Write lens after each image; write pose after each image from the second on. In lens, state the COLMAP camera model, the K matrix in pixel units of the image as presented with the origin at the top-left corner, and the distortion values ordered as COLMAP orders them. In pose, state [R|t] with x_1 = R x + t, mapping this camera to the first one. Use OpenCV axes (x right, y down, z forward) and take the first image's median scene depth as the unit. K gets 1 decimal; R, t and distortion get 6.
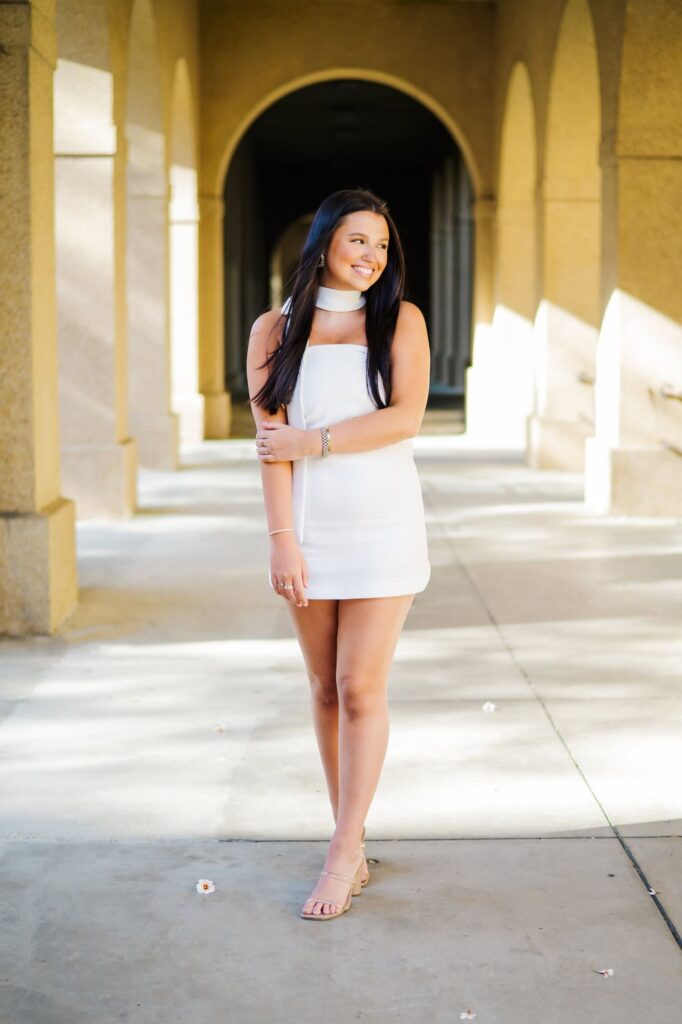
lens RADIAL K [[1723.5, 0, 341.7], [0, 1723.5, 554.4], [0, 0, 1]] dist [-0.068884, -0.059361]
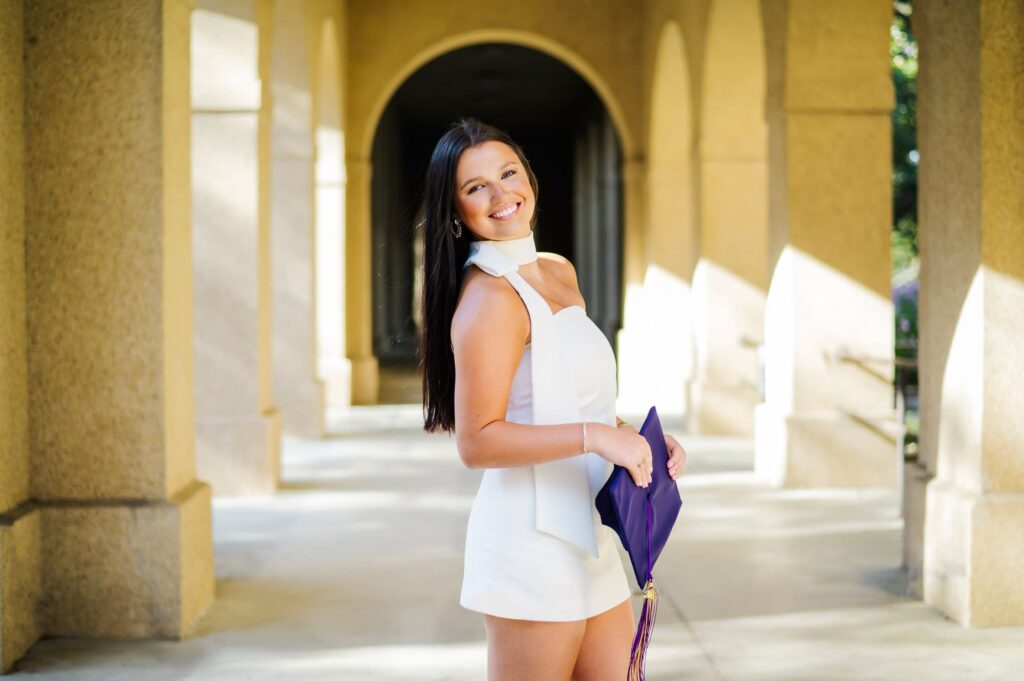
lens RADIAL K [[1645.4, 0, 512.0], [0, 1645.4, 340.5], [0, 0, 1]] dist [-0.050251, -0.208644]
pose [[0.999764, -0.005844, 0.020929, -0.015063], [0.007915, 0.994926, -0.100297, -0.017217], [-0.020237, 0.100439, 0.994737, 0.130191]]
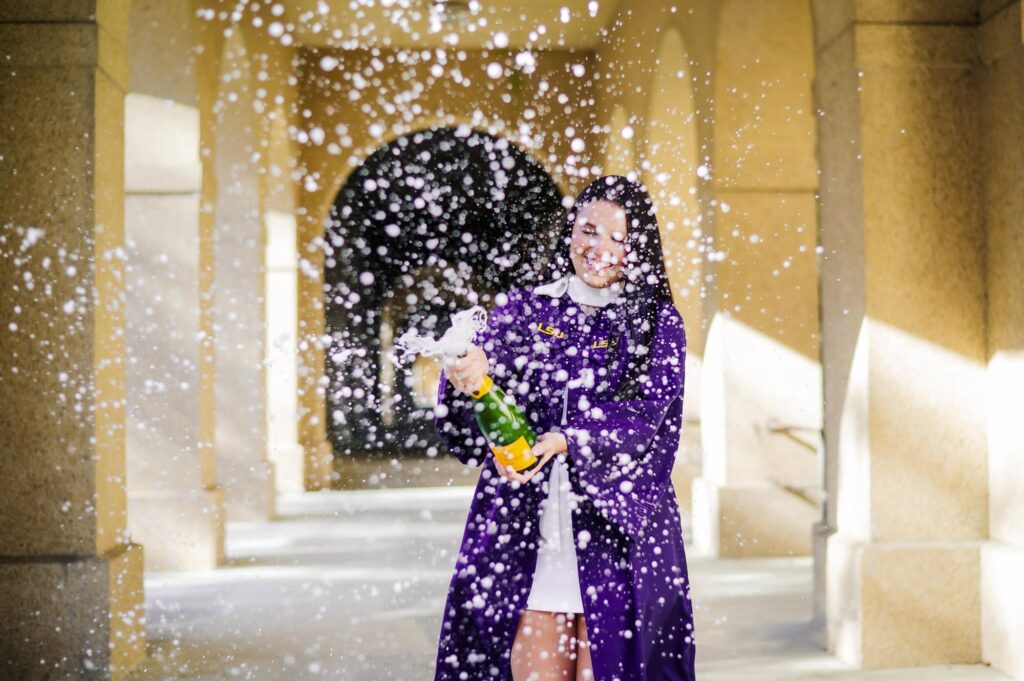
lens RADIAL K [[1723.5, 0, 560.5], [0, 1723.5, 337.5], [0, 0, 1]] dist [-0.068884, -0.059361]
pose [[0.998236, -0.012383, 0.058073, 0.017067], [0.021538, 0.986918, -0.159776, 0.010549], [-0.055335, 0.160745, 0.985444, 0.050249]]
